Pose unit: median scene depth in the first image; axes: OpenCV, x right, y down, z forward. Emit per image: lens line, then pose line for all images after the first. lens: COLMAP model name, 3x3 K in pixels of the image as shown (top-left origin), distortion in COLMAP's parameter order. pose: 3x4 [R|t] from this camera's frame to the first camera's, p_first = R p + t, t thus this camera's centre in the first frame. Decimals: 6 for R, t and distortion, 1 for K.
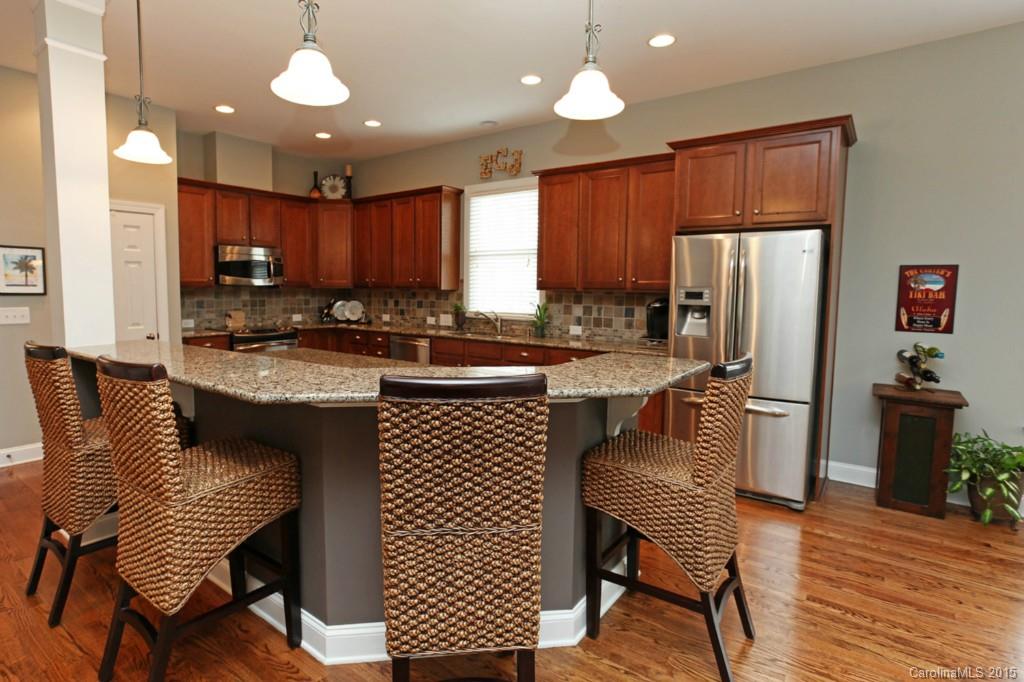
lens RADIAL K [[522.2, 0, 478.2], [0, 522.2, 328.7], [0, 0, 1]] dist [-0.039438, 0.019449]
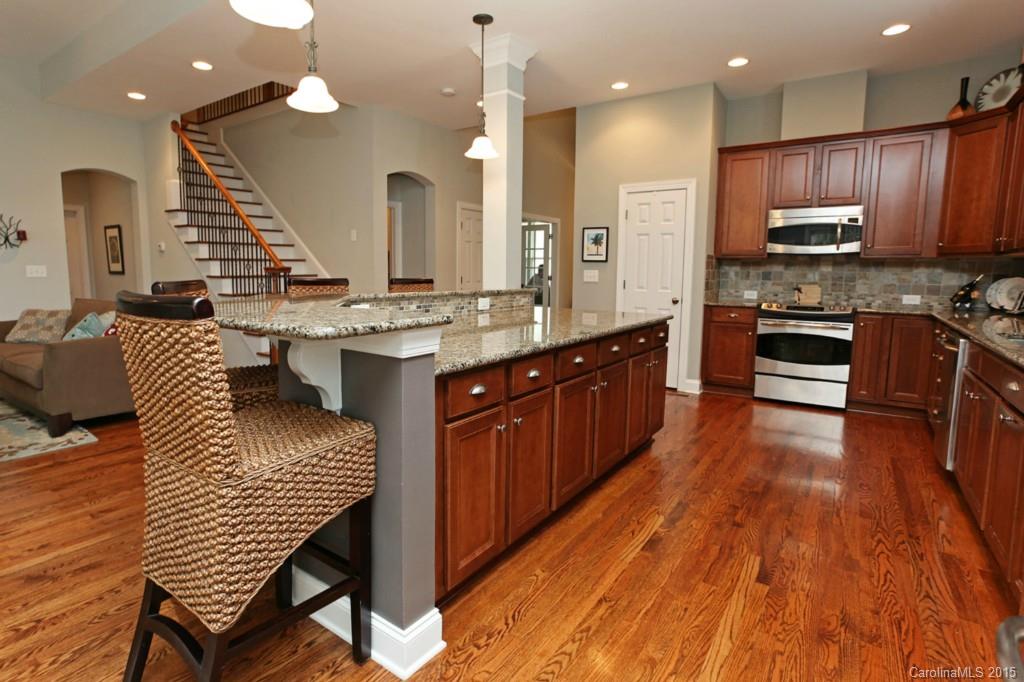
lens RADIAL K [[522.2, 0, 482.4], [0, 522.2, 332.8], [0, 0, 1]] dist [-0.039438, 0.019449]
pose [[0.037299, 0.116434, -0.992498, 0.461123], [-0.088254, 0.989692, 0.112788, -0.005107], [0.995399, 0.083385, 0.047190, 0.522024]]
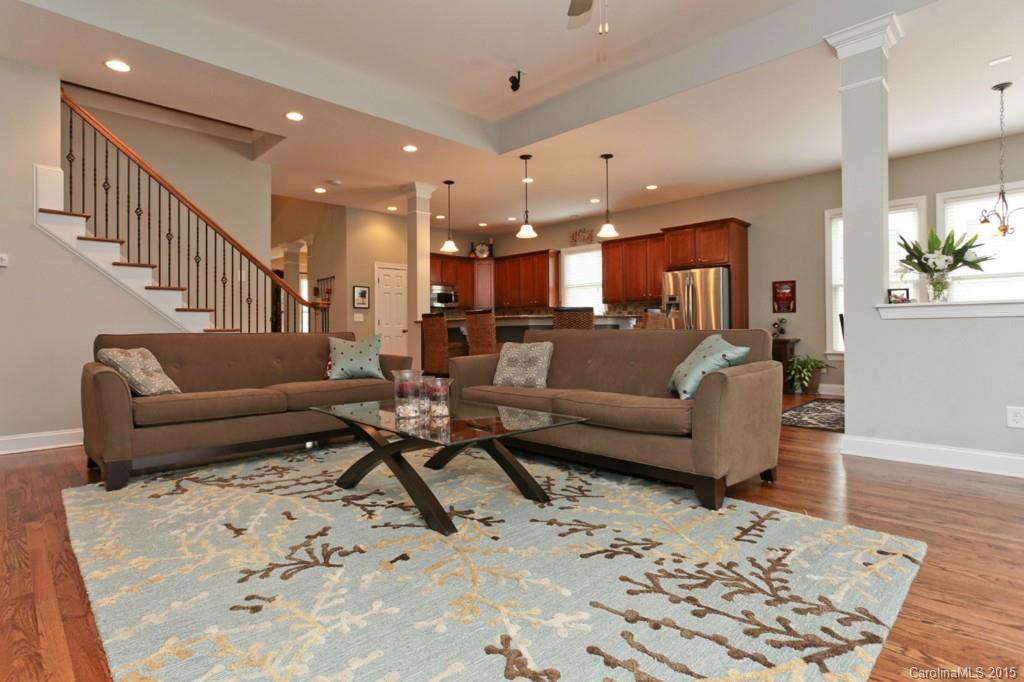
lens RADIAL K [[522.2, 0, 473.5], [0, 522.2, 331.3], [0, 0, 1]] dist [-0.039438, 0.019449]
pose [[0.985543, -0.015605, -0.168707, -0.029512], [0.001957, 0.996731, -0.080768, 0.176410], [0.169416, 0.079270, 0.982352, -0.912018]]
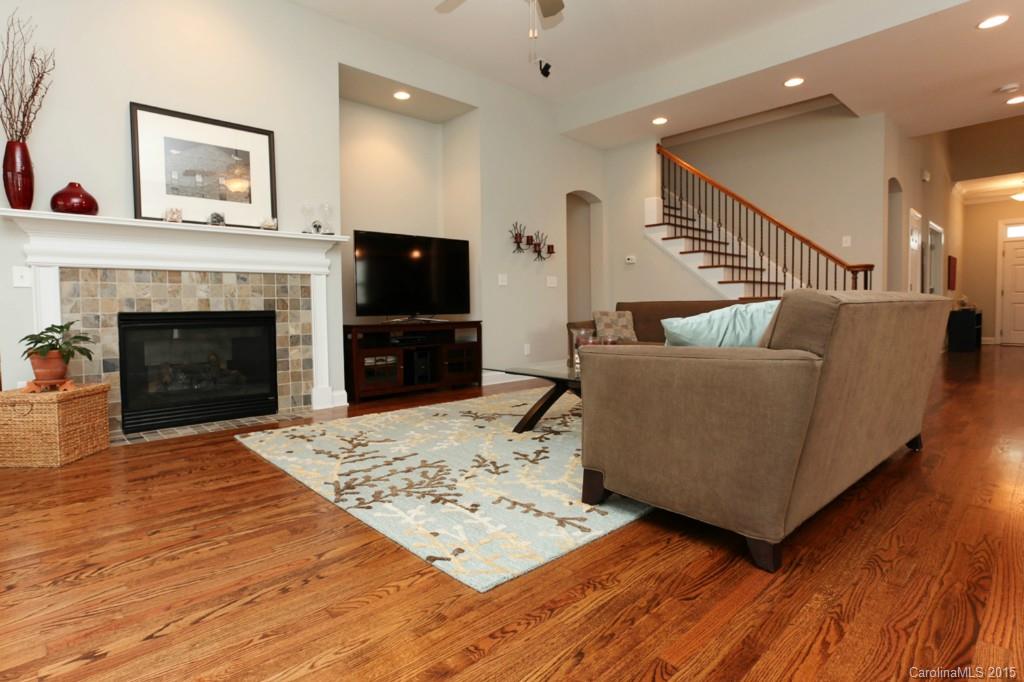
lens RADIAL K [[522.2, 0, 501.0], [0, 522.2, 332.7], [0, 0, 1]] dist [-0.039438, 0.019449]
pose [[-0.169290, 0.041869, -0.984676, 0.580537], [-0.067097, 0.996290, 0.053898, 0.143991], [0.983280, 0.075193, -0.165853, -0.353125]]
